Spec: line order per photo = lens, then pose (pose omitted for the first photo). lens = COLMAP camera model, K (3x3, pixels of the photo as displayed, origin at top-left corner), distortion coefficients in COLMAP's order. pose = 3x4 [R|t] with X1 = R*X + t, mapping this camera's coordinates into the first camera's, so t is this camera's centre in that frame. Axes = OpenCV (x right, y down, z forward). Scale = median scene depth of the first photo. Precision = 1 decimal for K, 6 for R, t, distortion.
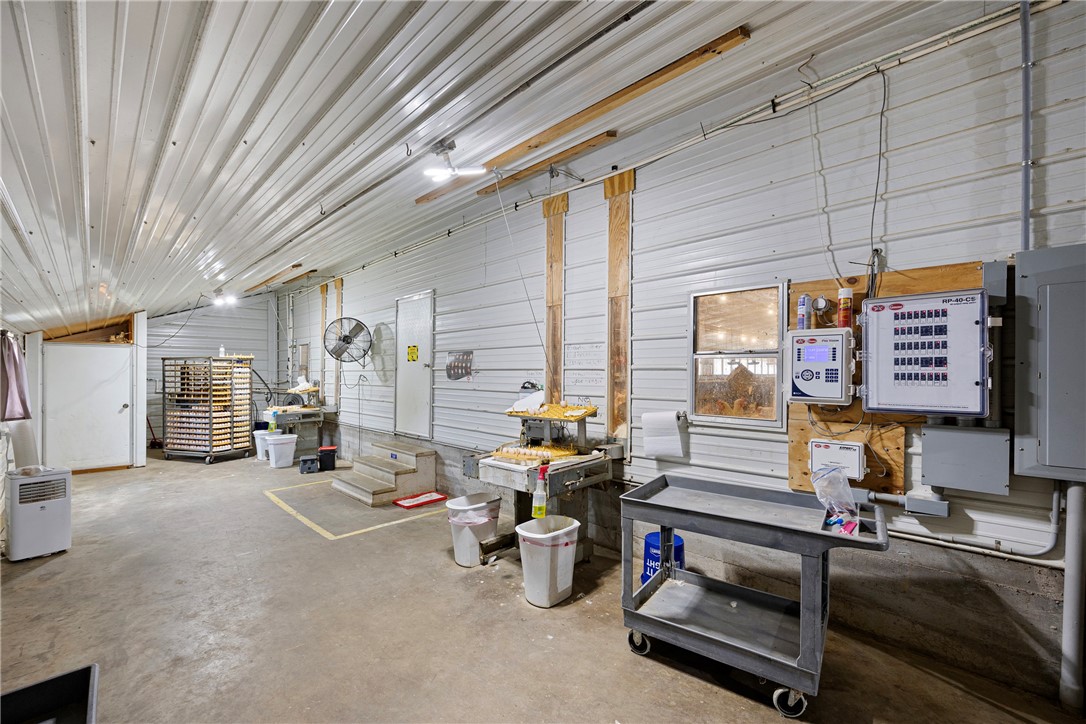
lens RADIAL K [[446.7, 0, 547.1], [0, 446.7, 370.4], [0, 0, 1]] dist [-0.000416, -0.000179]
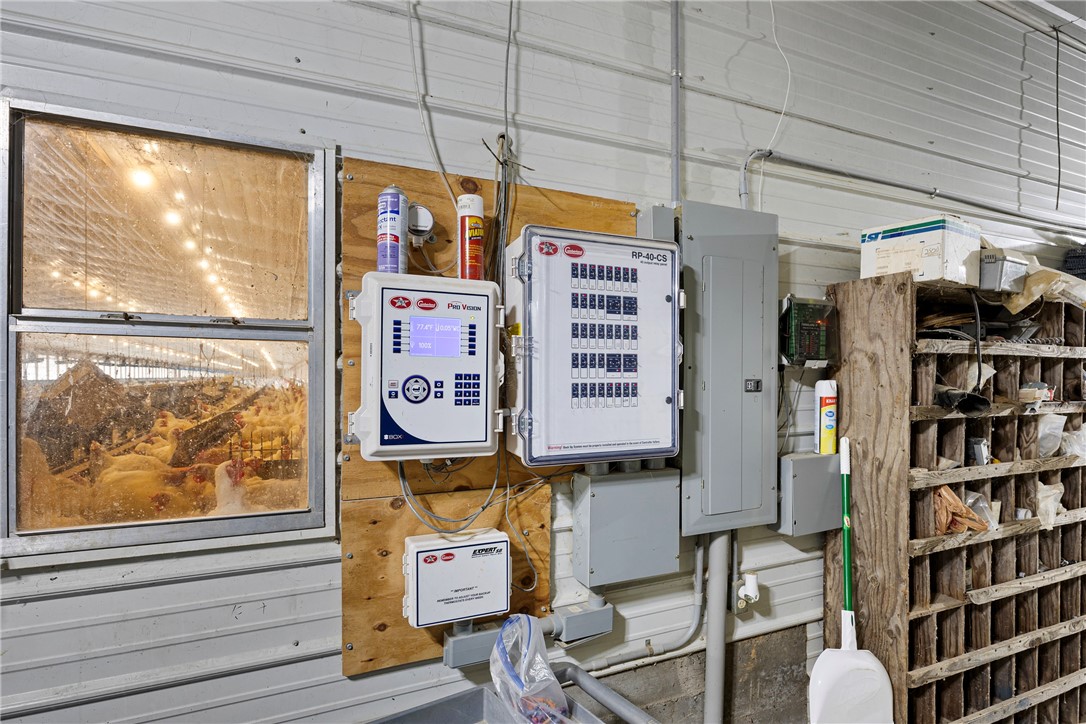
lens RADIAL K [[579.5, 0, 548.1], [0, 579.5, 382.3], [0, 0, 1]] dist [-0.011290, 0.001877]
pose [[0.361737, -0.005868, 0.932262, 0.164772], [-0.004564, 0.999957, 0.008065, -0.000432], [-0.932269, -0.007172, 0.361695, 0.796283]]
